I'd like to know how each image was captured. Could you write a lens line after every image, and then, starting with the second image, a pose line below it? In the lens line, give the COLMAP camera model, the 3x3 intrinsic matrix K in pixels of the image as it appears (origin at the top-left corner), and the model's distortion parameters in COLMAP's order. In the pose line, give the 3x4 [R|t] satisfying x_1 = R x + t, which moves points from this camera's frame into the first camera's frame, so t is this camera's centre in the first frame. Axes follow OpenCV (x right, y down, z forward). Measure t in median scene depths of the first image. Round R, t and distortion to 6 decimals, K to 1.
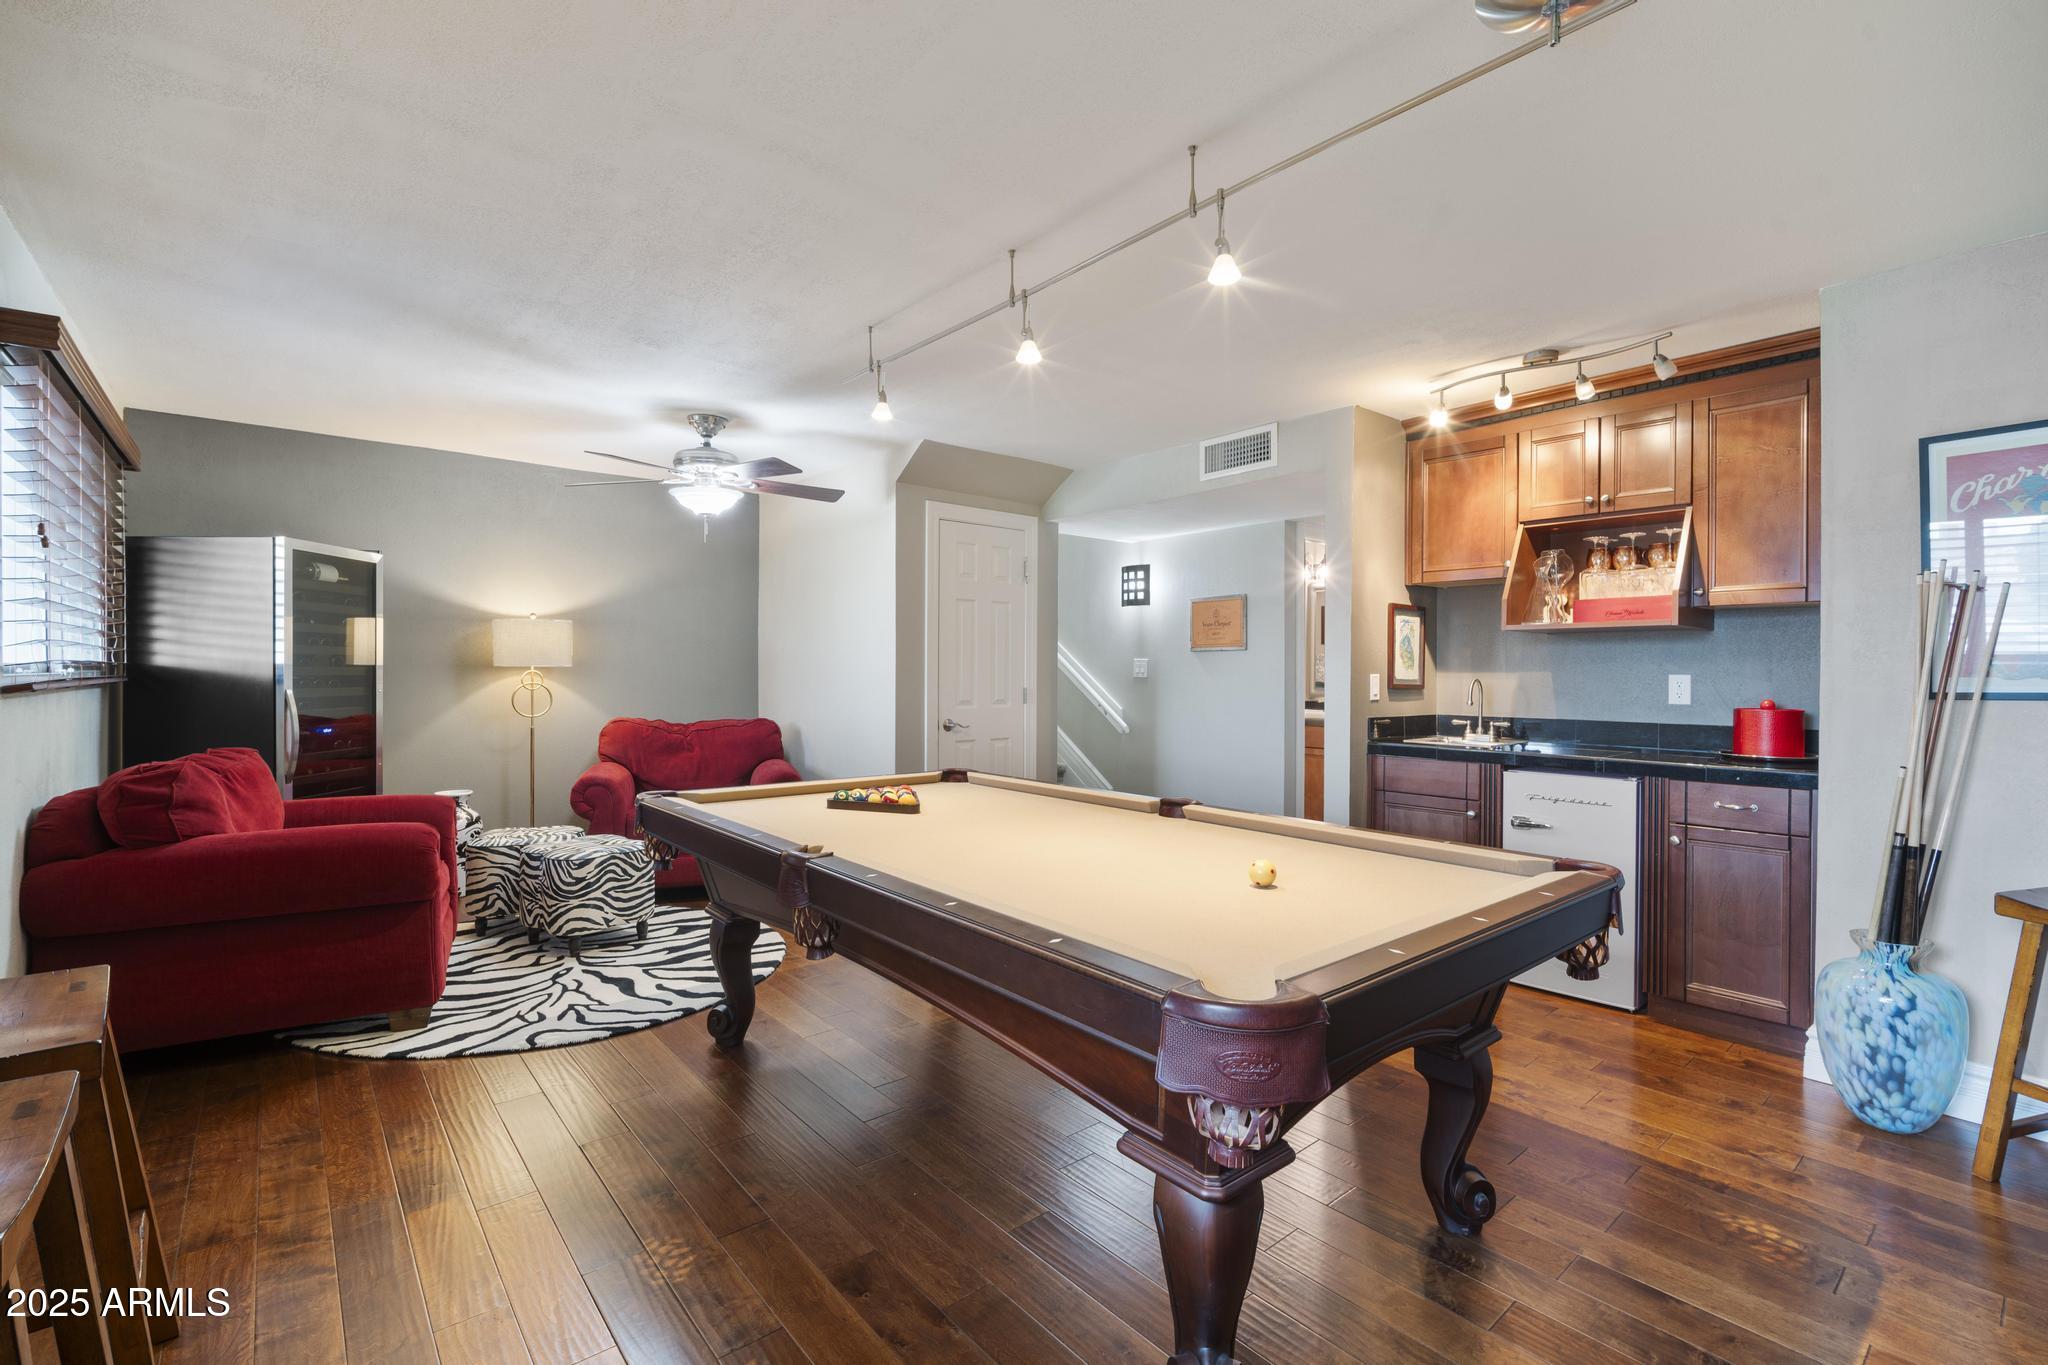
lens RADIAL K [[906.9, 0, 1021.6], [0, 906.9, 678.8], [0, 0, 1]] dist [-0.001438, 0.003128]
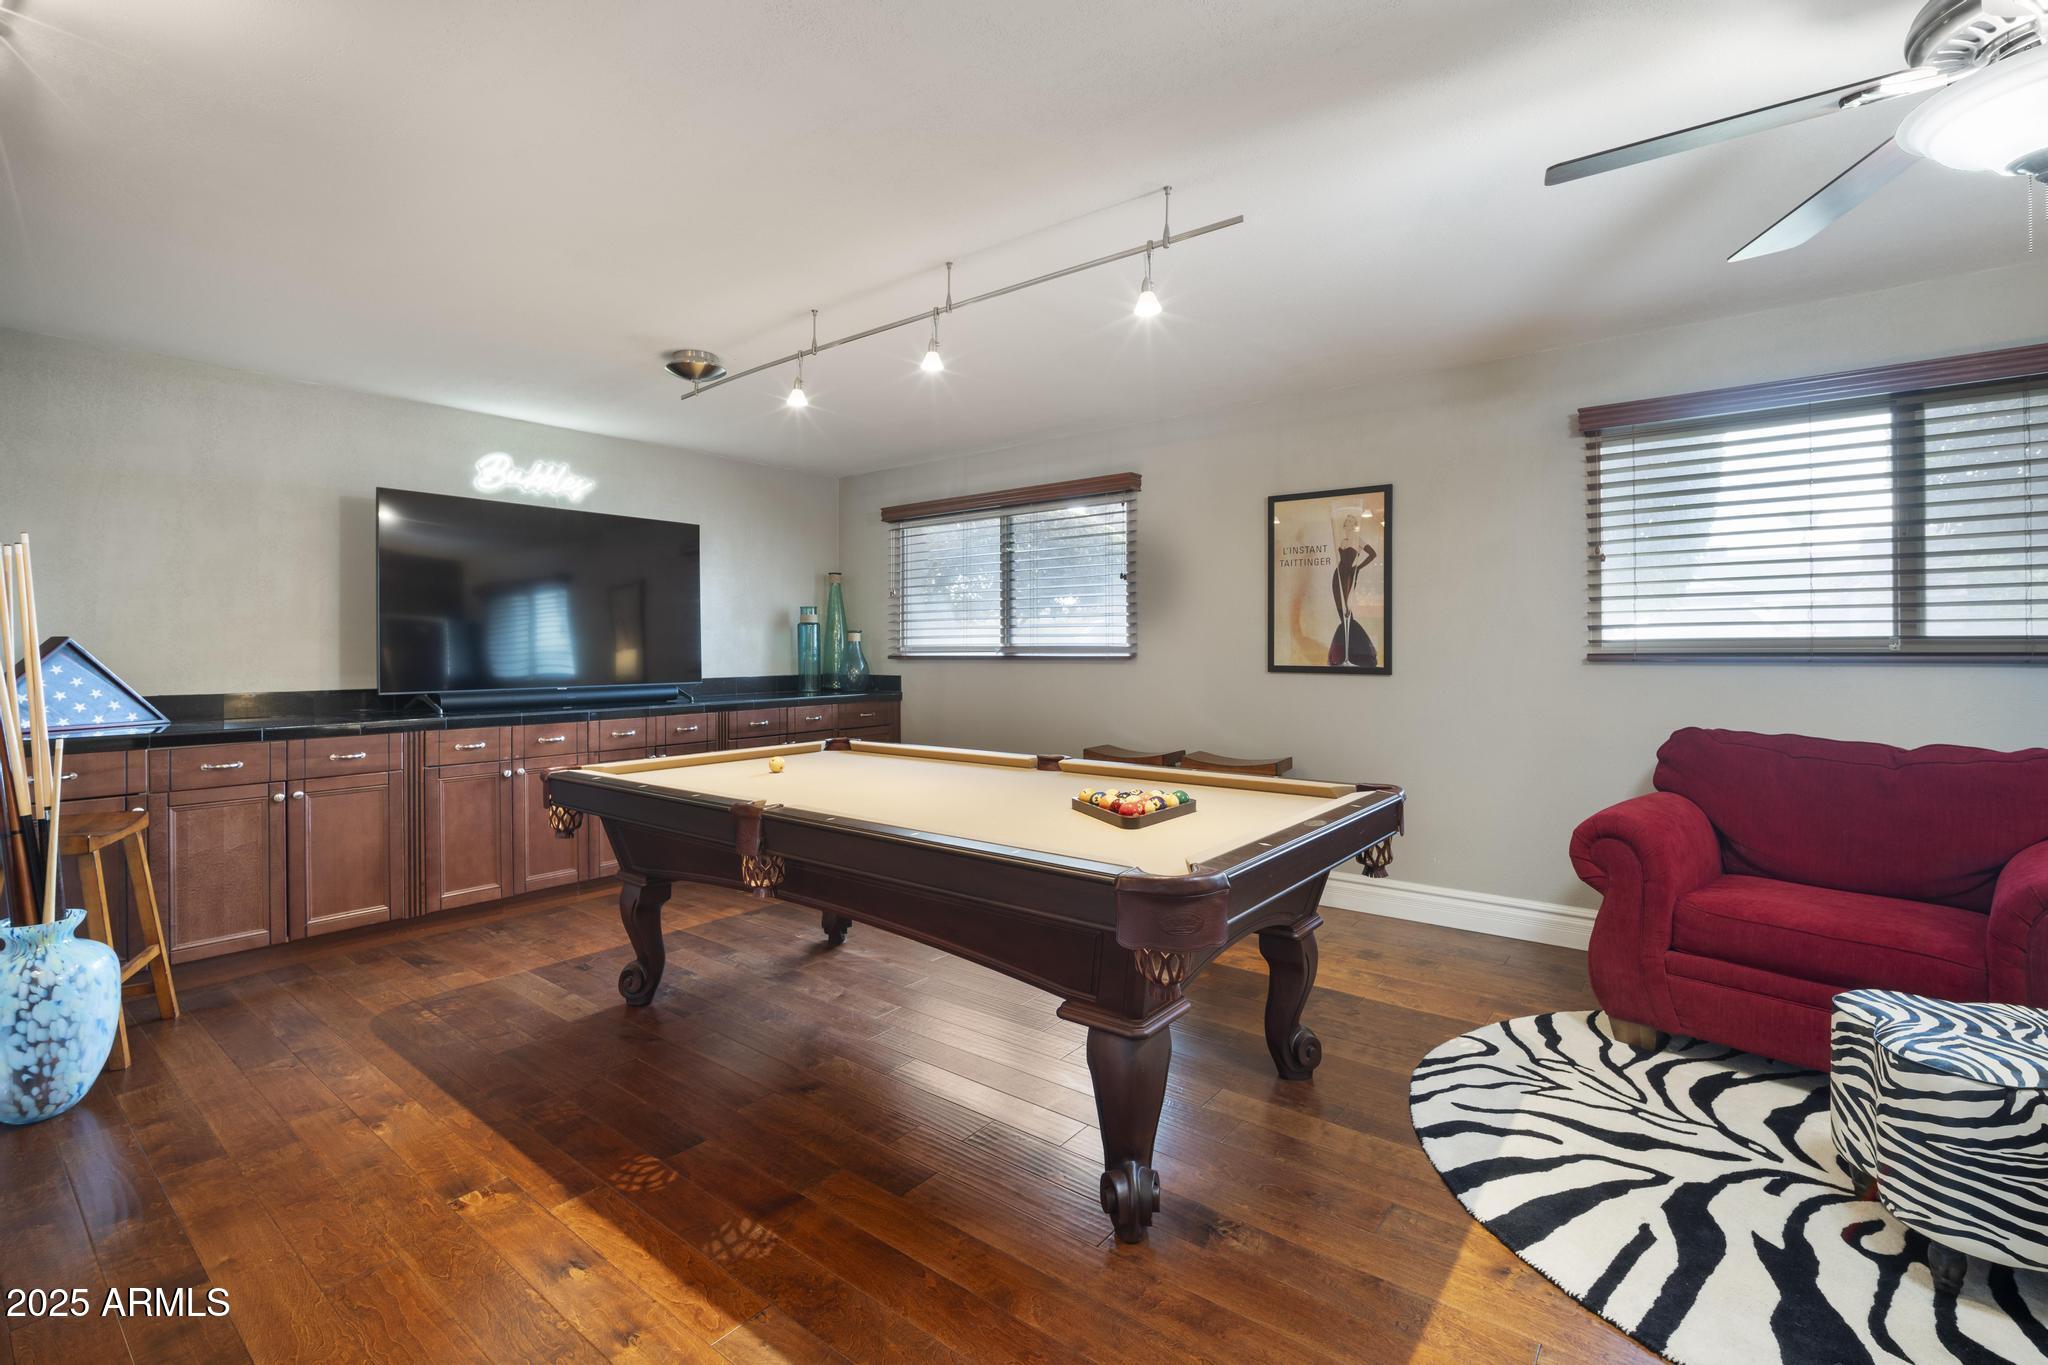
lens RADIAL K [[906.9, 0, 1024.4], [0, 906.9, 672.1], [0, 0, 1]] dist [-0.001438, 0.003128]
pose [[-0.980258, -0.000167, -0.197723, 0.089947], [-0.004955, 0.999706, 0.023722, -0.001358], [0.197661, 0.024233, -0.979971, 1.569356]]
